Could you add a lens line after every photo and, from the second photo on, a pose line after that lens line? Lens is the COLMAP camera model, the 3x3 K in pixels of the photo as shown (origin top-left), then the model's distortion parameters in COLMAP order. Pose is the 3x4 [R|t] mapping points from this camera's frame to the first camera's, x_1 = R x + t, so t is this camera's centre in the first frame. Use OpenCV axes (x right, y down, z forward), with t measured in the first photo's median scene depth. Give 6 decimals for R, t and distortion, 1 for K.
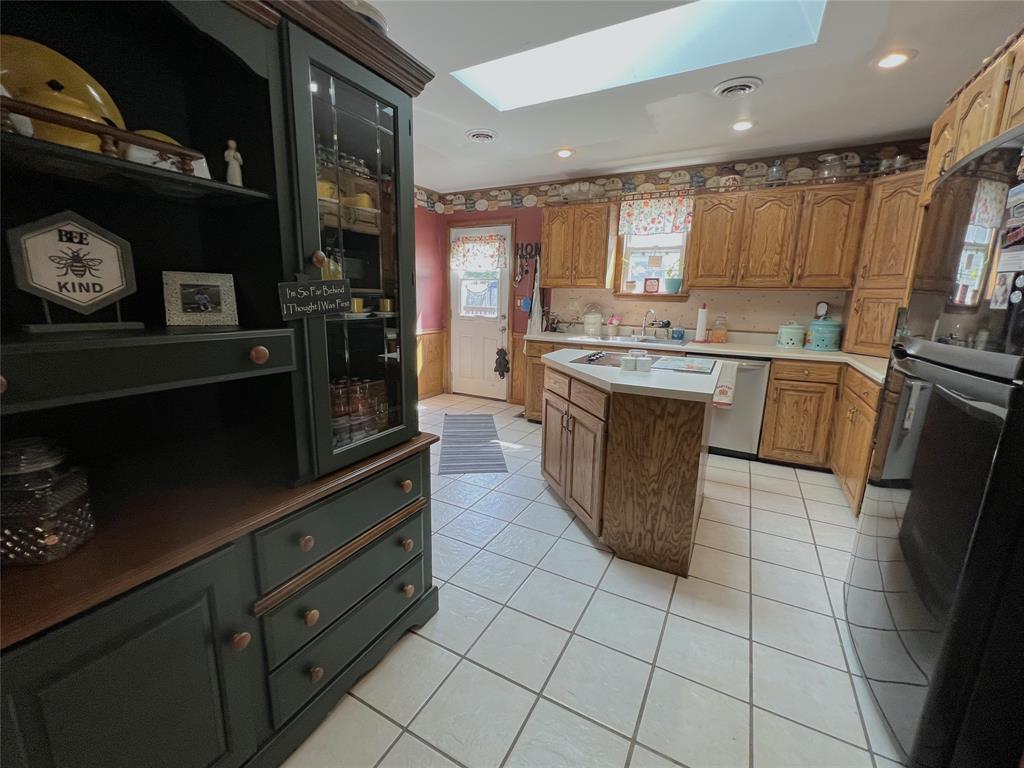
lens RADIAL K [[421.2, 0, 508.8], [0, 421.2, 382.3], [0, 0, 1]] dist [0.000889, 0.000121]
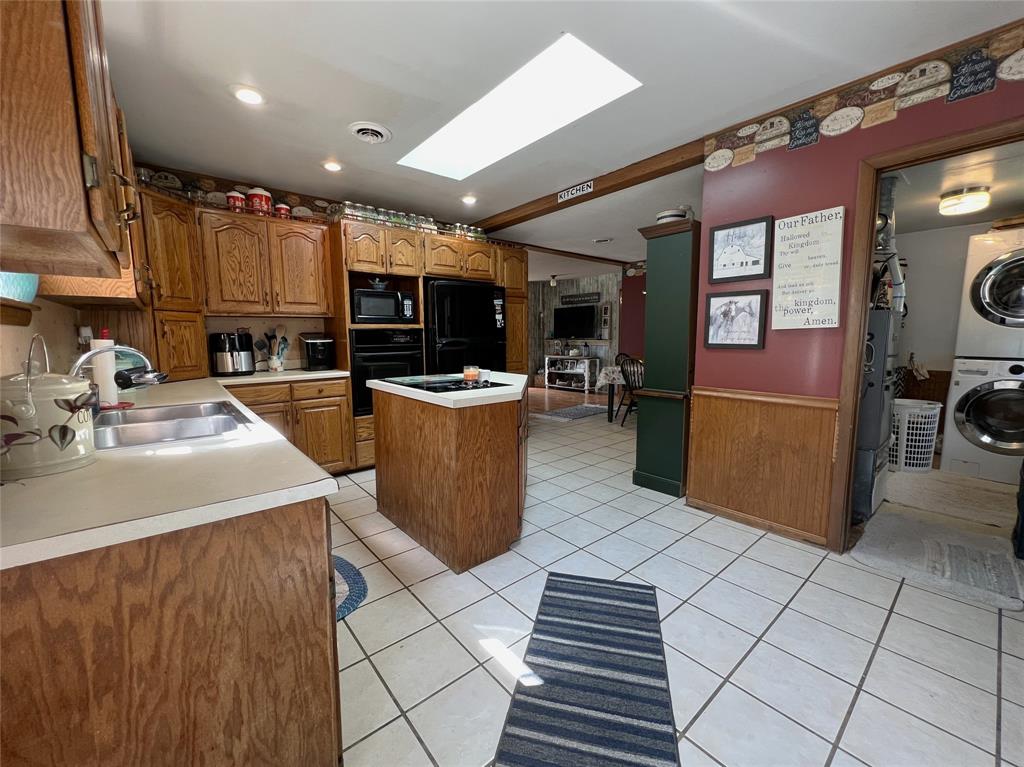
lens RADIAL K [[414.7, 0, 509.5], [0, 414.7, 383.3], [0, 0, 1]] dist [0.000526, 0.000091]
pose [[-0.928618, -0.059758, 0.366193, -0.130687], [0.059194, 0.950444, 0.305209, -0.226393], [-0.366285, 0.305099, -0.879062, 1.166511]]
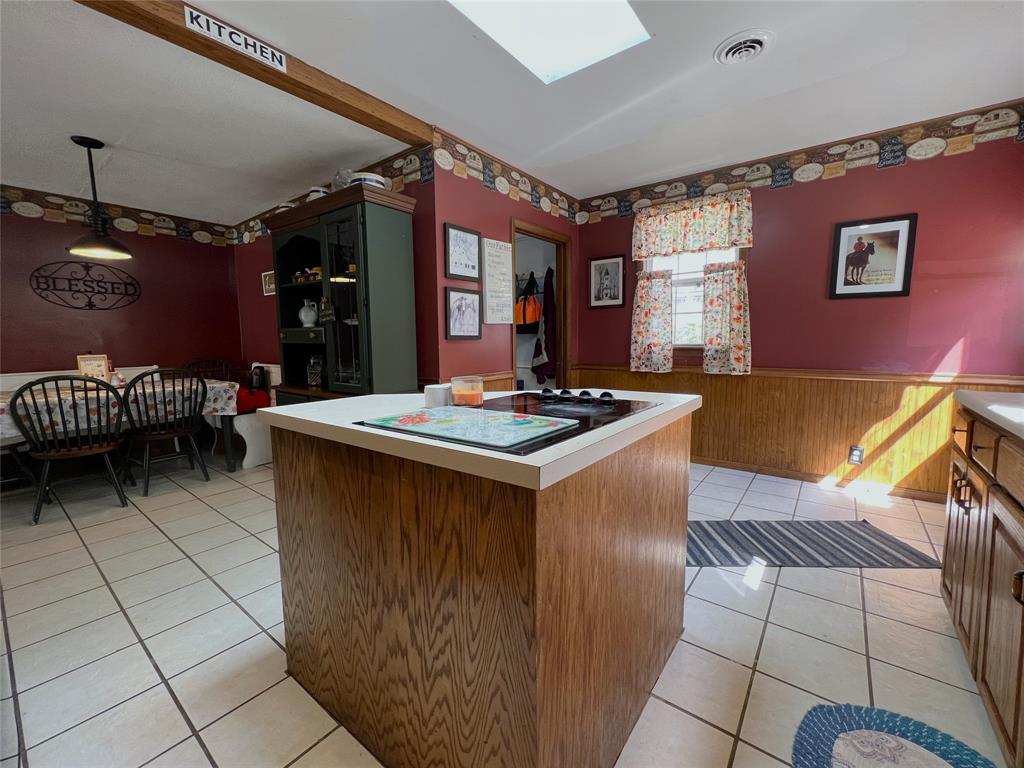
lens RADIAL K [[420.5, 0, 513.8], [0, 420.5, 385.3], [0, 0, 1]] dist [0.000462, 0.000199]
pose [[-0.160296, 0.089318, -0.983020, 0.503463], [-0.187706, 0.974966, 0.119194, -0.086293], [0.969057, 0.203625, -0.139518, 0.659279]]
